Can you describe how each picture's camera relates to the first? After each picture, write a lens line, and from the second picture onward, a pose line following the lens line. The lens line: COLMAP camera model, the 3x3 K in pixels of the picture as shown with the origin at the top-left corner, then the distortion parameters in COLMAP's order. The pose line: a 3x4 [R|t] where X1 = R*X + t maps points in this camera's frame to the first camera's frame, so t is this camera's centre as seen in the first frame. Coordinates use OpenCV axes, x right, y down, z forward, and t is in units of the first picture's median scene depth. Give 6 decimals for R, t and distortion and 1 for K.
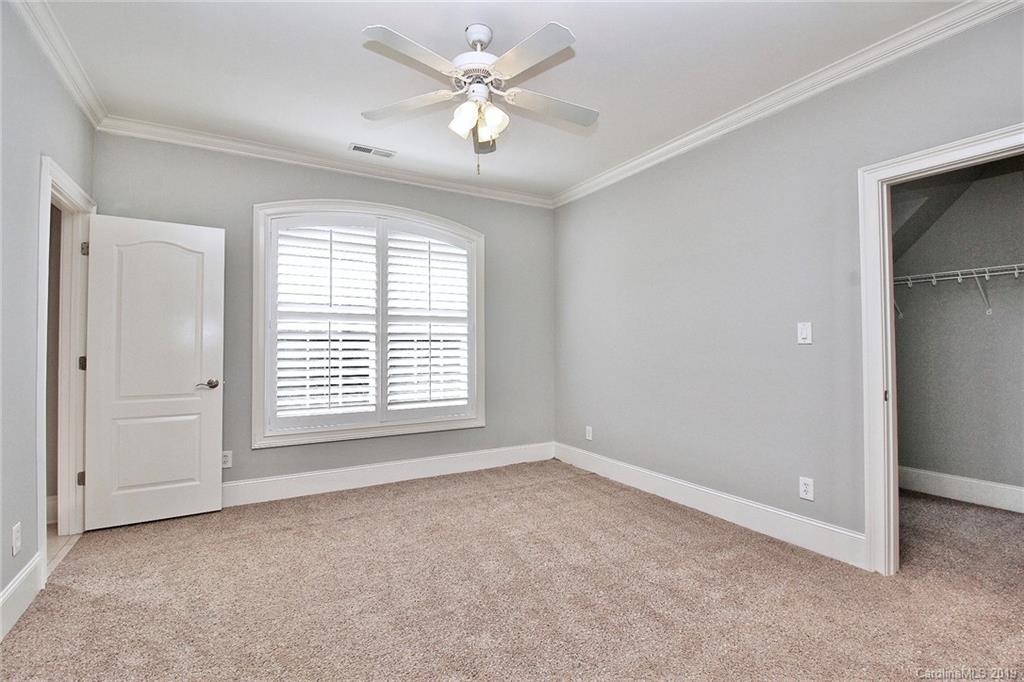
lens RADIAL K [[487.0, 0, 514.2], [0, 487.0, 336.3], [0, 0, 1]] dist [0.013405, -0.019045]
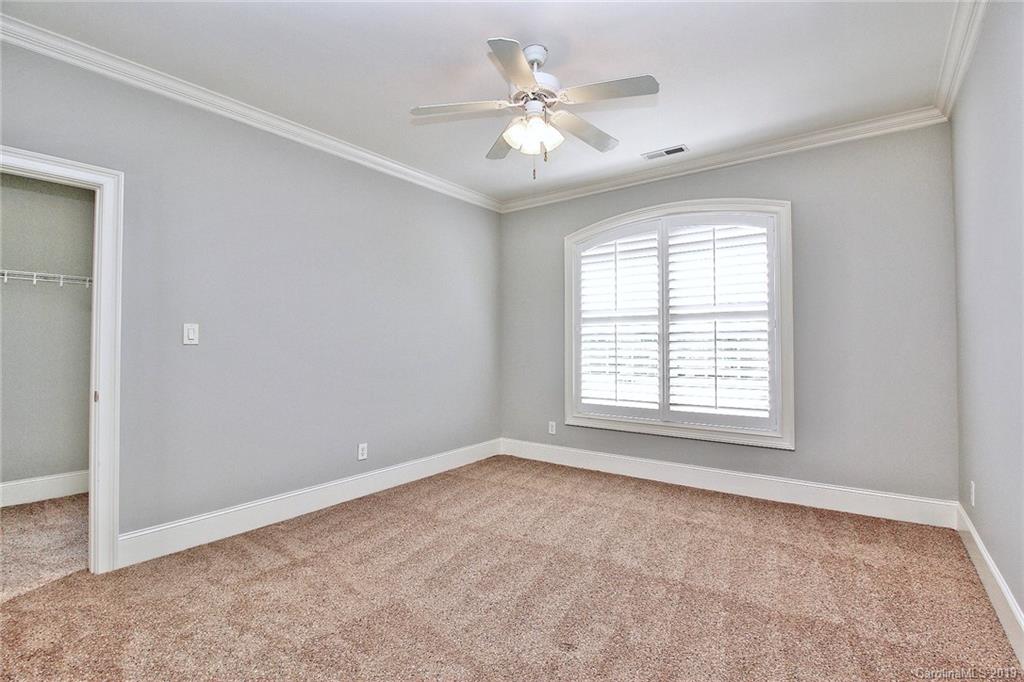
lens RADIAL K [[487.0, 0, 514.2], [0, 487.0, 336.3], [0, 0, 1]] dist [0.013405, -0.019045]
pose [[0.384638, -0.018491, -0.922882, 0.537358], [0.019087, 0.999745, -0.012076, 0.006889], [0.922870, -0.012970, 0.384893, 0.326992]]
